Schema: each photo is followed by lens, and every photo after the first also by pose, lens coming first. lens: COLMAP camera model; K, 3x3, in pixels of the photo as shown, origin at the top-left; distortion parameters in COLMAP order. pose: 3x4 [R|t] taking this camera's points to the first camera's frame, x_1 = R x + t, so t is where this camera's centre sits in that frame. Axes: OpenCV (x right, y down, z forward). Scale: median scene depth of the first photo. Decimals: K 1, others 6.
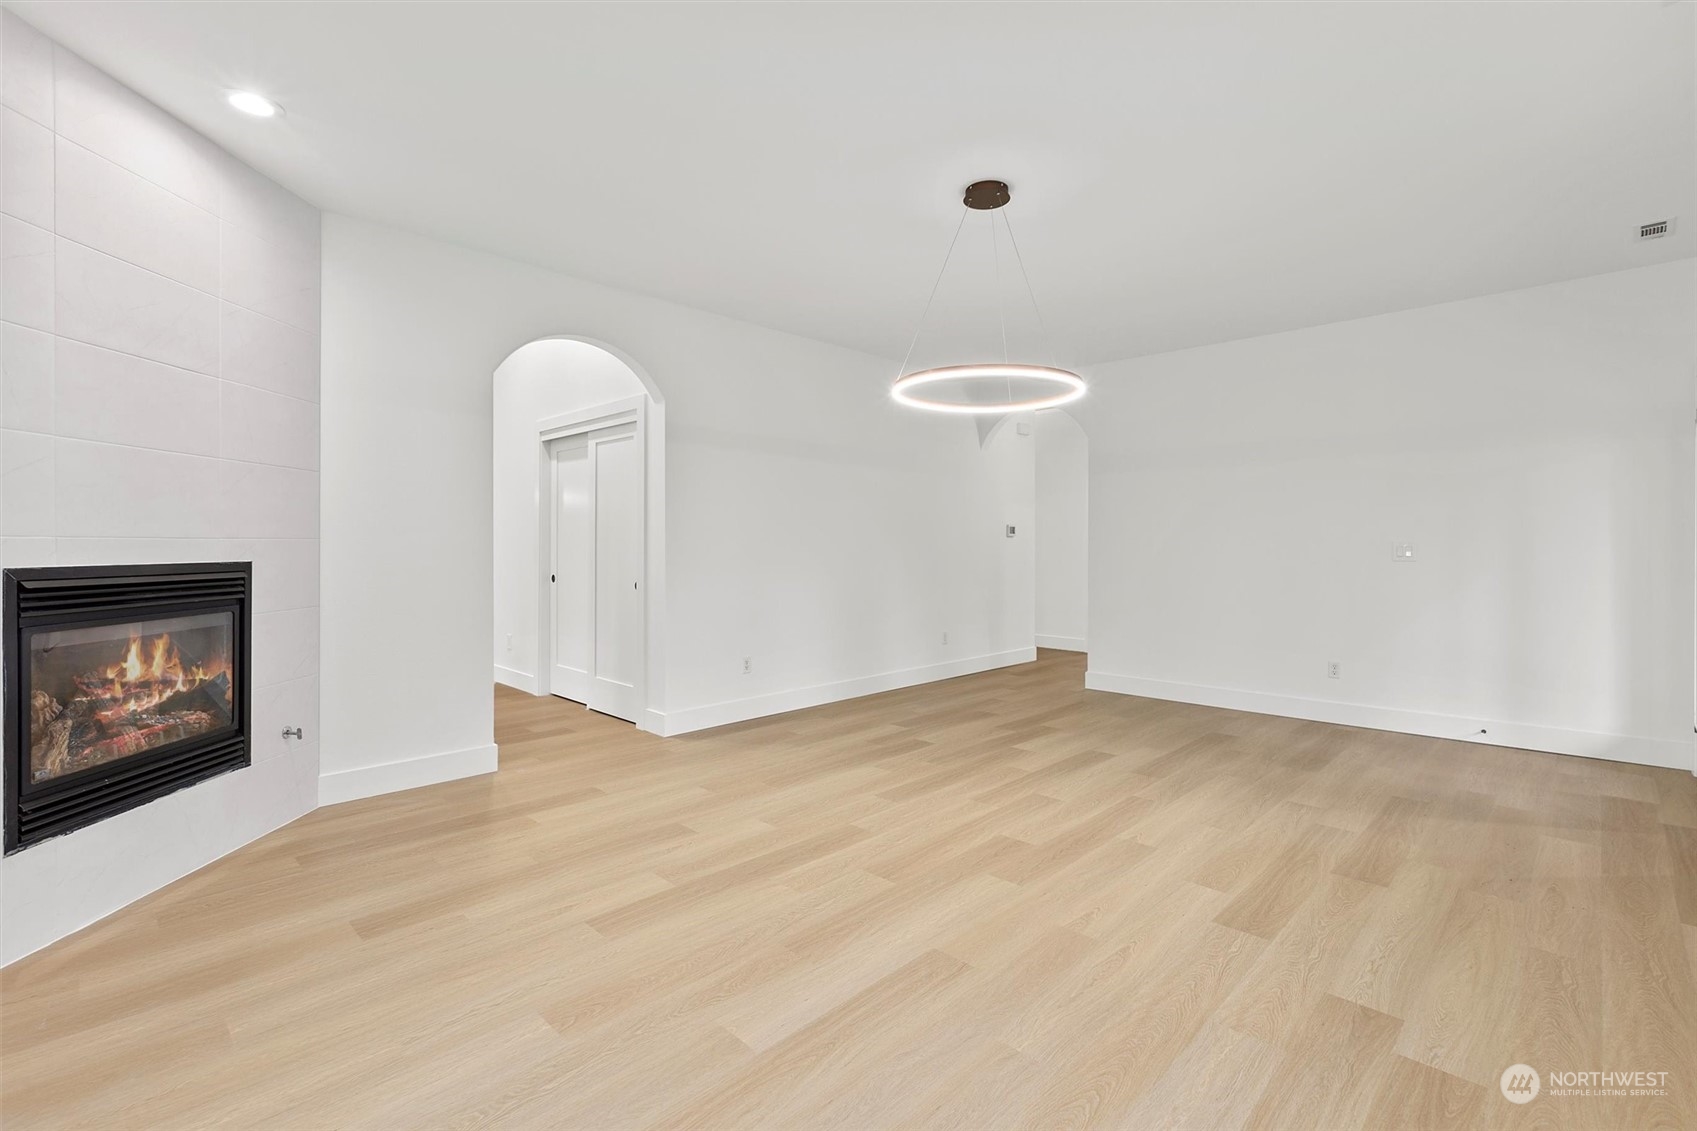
lens RADIAL K [[759.2, 0, 843.0], [0, 759.2, 574.4], [0, 0, 1]] dist [-0.004462, -0.000261]
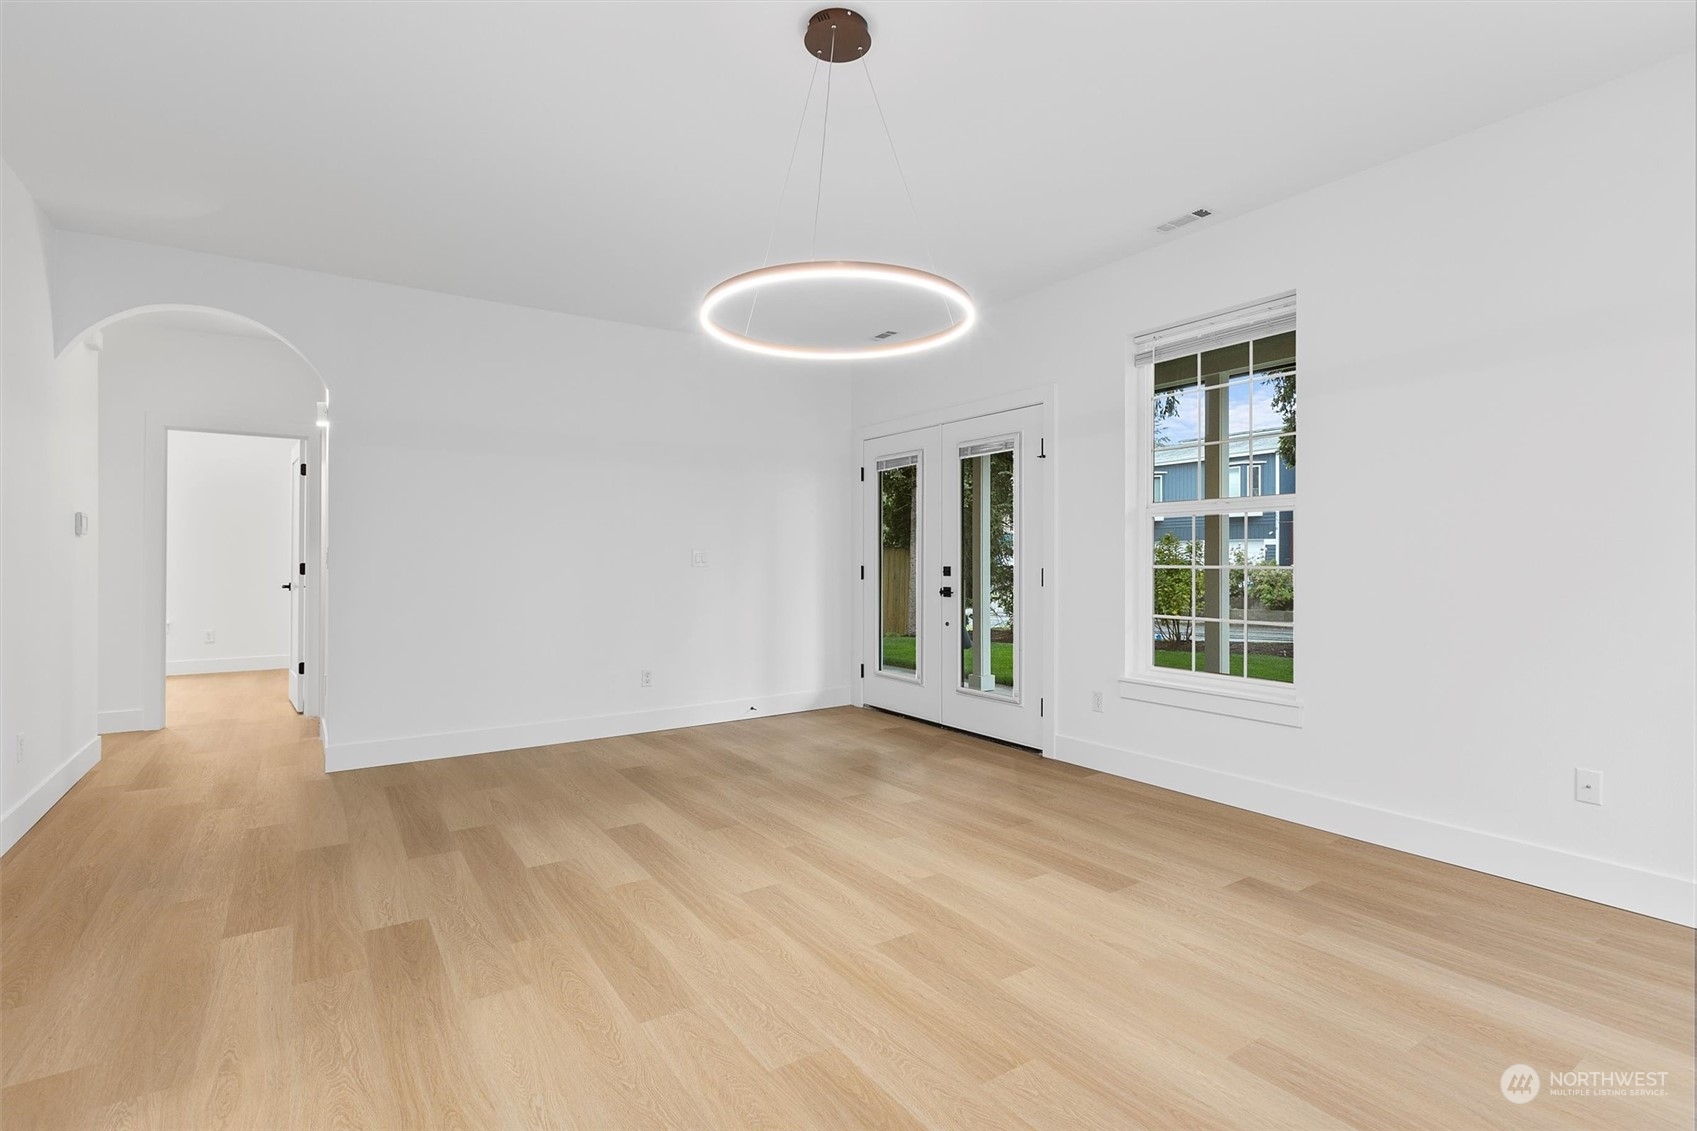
lens RADIAL K [[817.7, 0, 840.4], [0, 817.7, 551.6], [0, 0, 1]] dist [-0.004236, 0.000025]
pose [[0.195790, 0.007273, 0.980619, -0.624202], [0.042310, 0.998979, -0.015857, -0.021907], [-0.979733, 0.044594, 0.195283, 0.957859]]
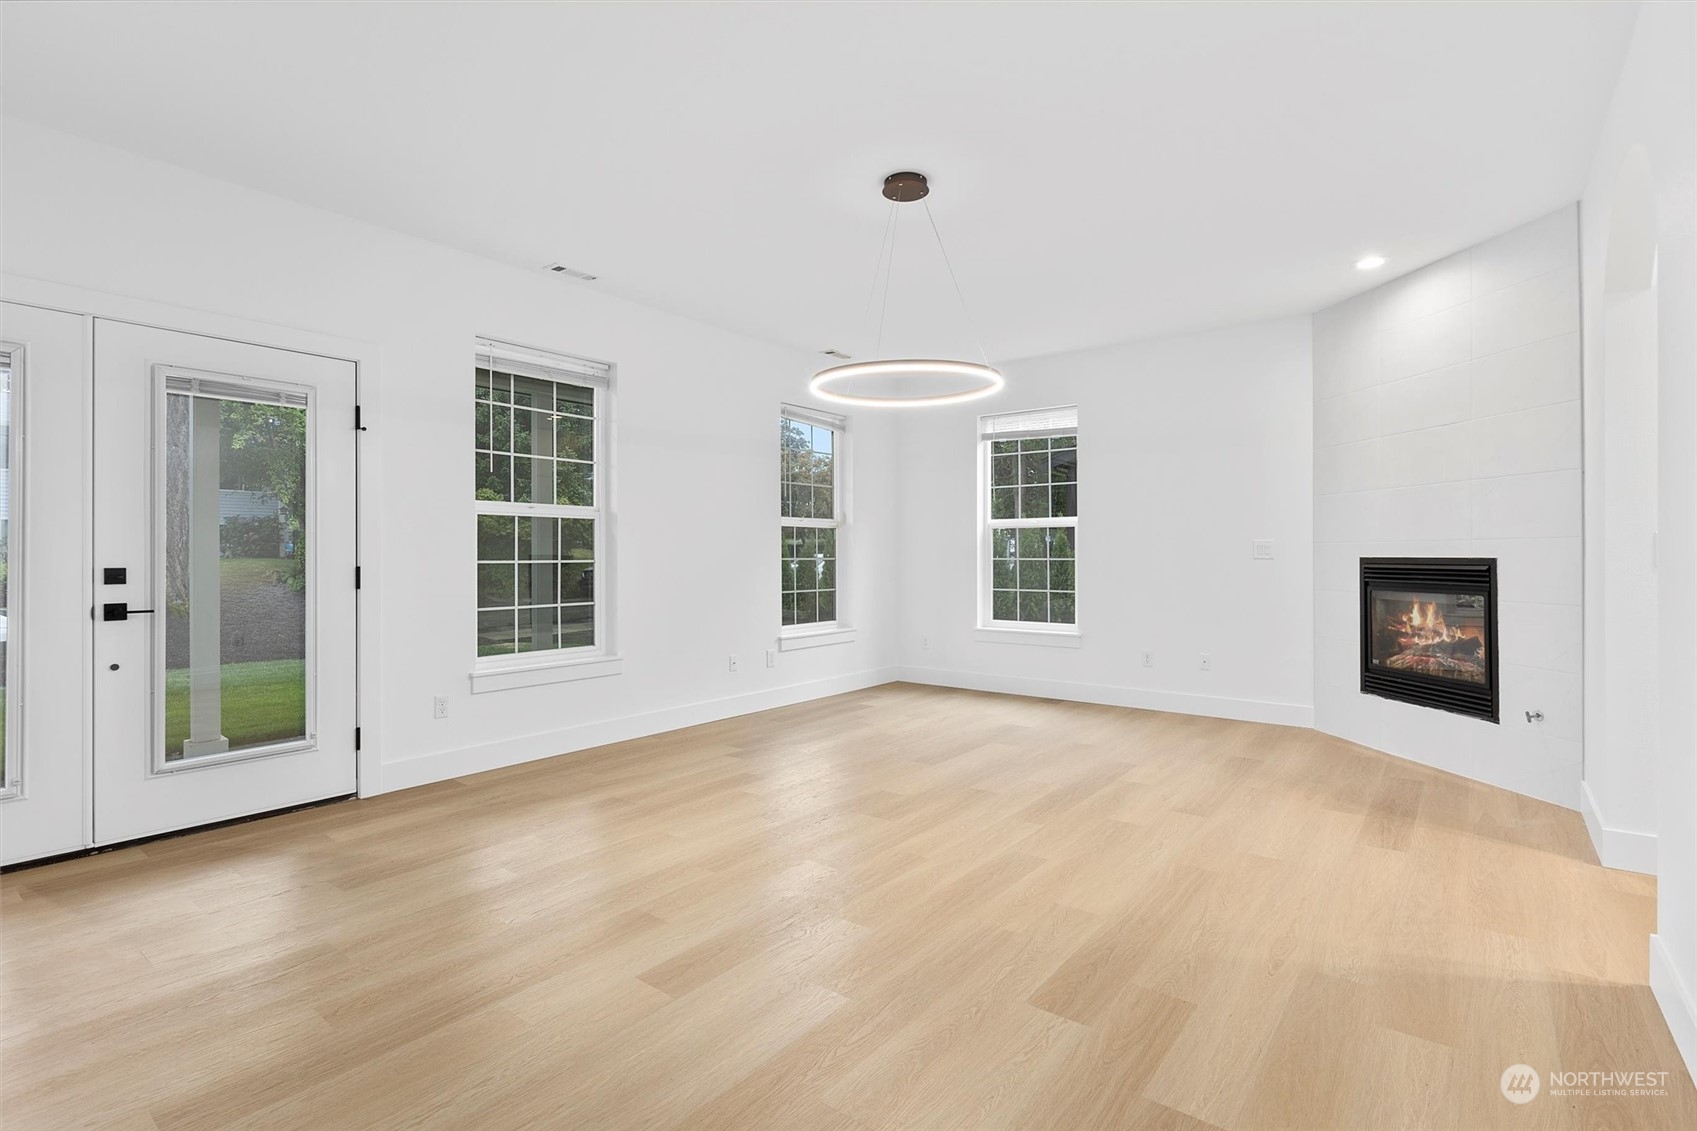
lens RADIAL K [[817.7, 0, 879.5], [0, 817.7, 549.9], [0, 0, 1]] dist [-0.004236, 0.000025]
pose [[-0.987399, 0.000554, -0.158249, 0.446290], [-0.005496, 0.999271, 0.037792, -0.076745], [0.158154, 0.038185, -0.986676, 2.314499]]
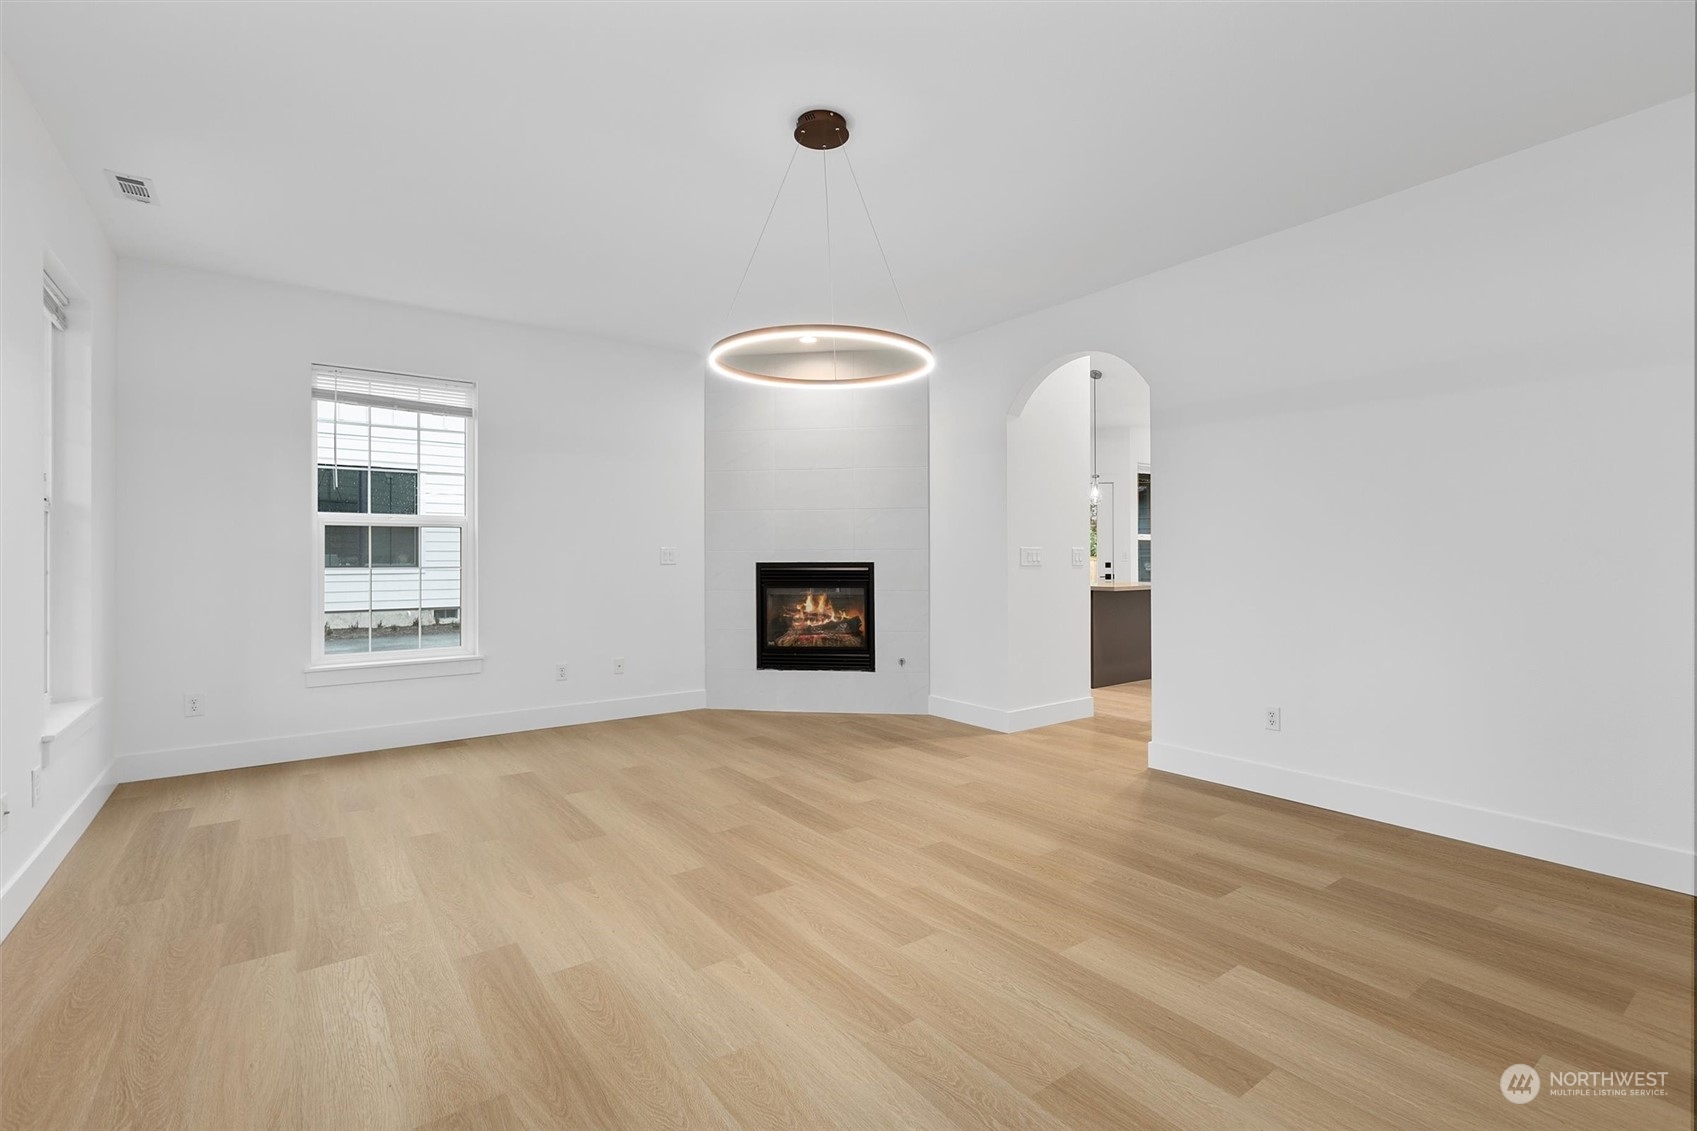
lens RADIAL K [[759.2, 0, 854.1], [0, 759.2, 568.0], [0, 0, 1]] dist [-0.004462, -0.000261]
pose [[-0.136590, 0.013991, -0.990529, 1.153409], [-0.040042, 0.999005, 0.019632, -0.036788], [0.989818, 0.042344, -0.135894, 1.296656]]
